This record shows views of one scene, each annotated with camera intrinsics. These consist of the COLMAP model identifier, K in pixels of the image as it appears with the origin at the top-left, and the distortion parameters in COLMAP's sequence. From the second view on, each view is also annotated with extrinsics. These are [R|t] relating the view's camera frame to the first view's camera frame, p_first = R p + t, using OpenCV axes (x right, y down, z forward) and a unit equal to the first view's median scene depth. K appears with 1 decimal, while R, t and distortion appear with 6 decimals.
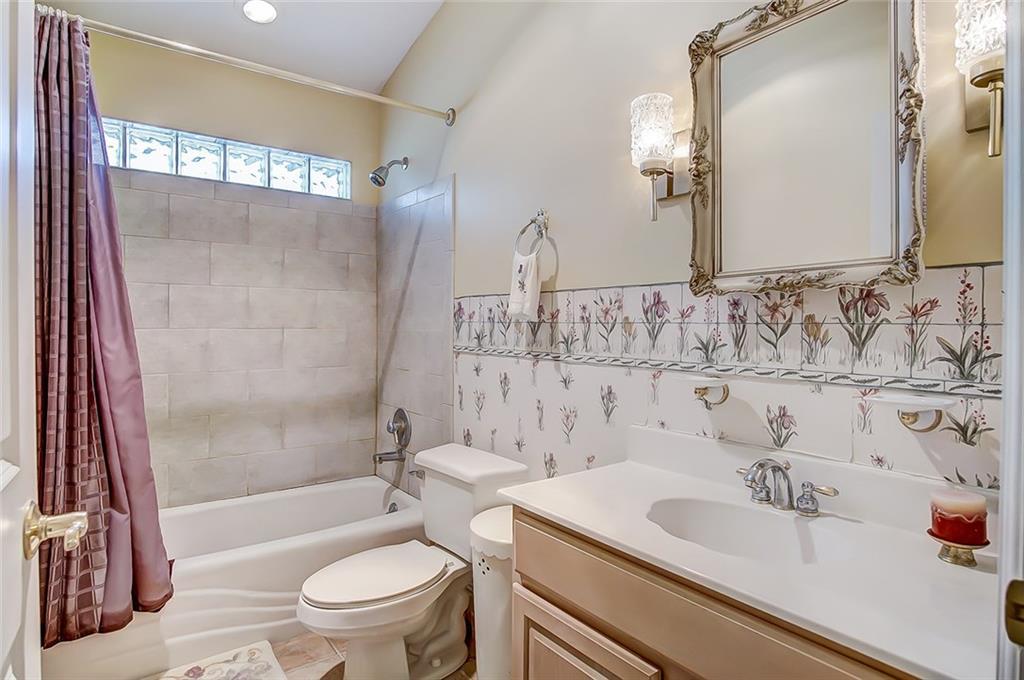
lens RADIAL K [[552.1, 0, 508.6], [0, 552.1, 332.2], [0, 0, 1]] dist [-0.028553, 0.001364]
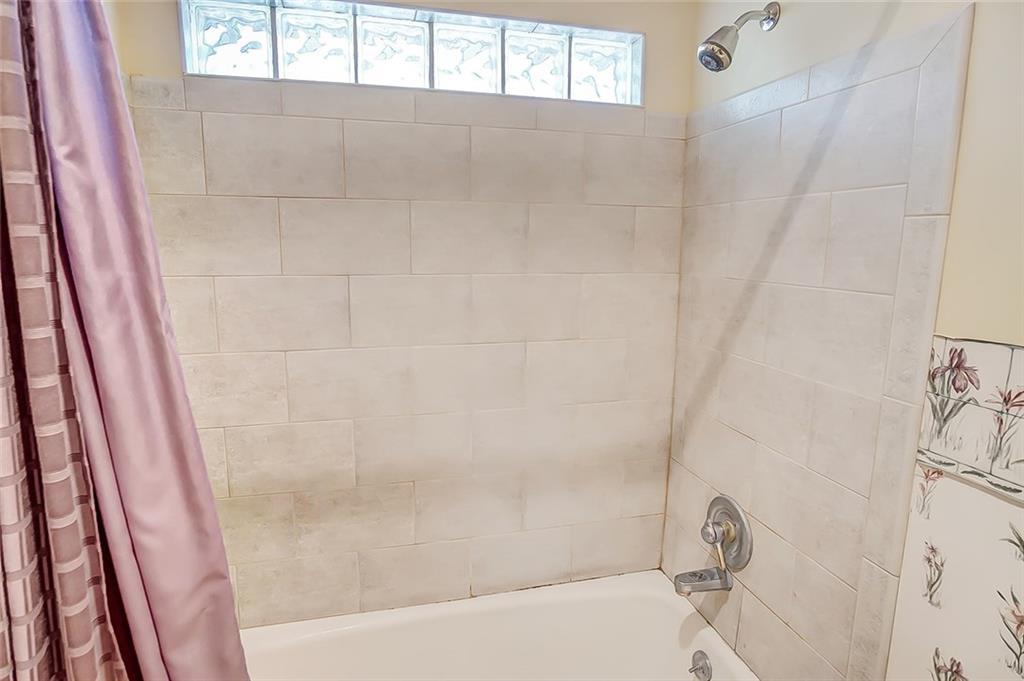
lens RADIAL K [[601.3, 0, 516.6], [0, 601.3, 337.5], [0, 0, 1]] dist [-0.025338, 0.000975]
pose [[0.929273, 0.052192, -0.365688, -0.186527], [-0.006251, 0.992048, 0.125703, -0.093781], [0.369340, -0.114527, 0.922210, 0.408435]]
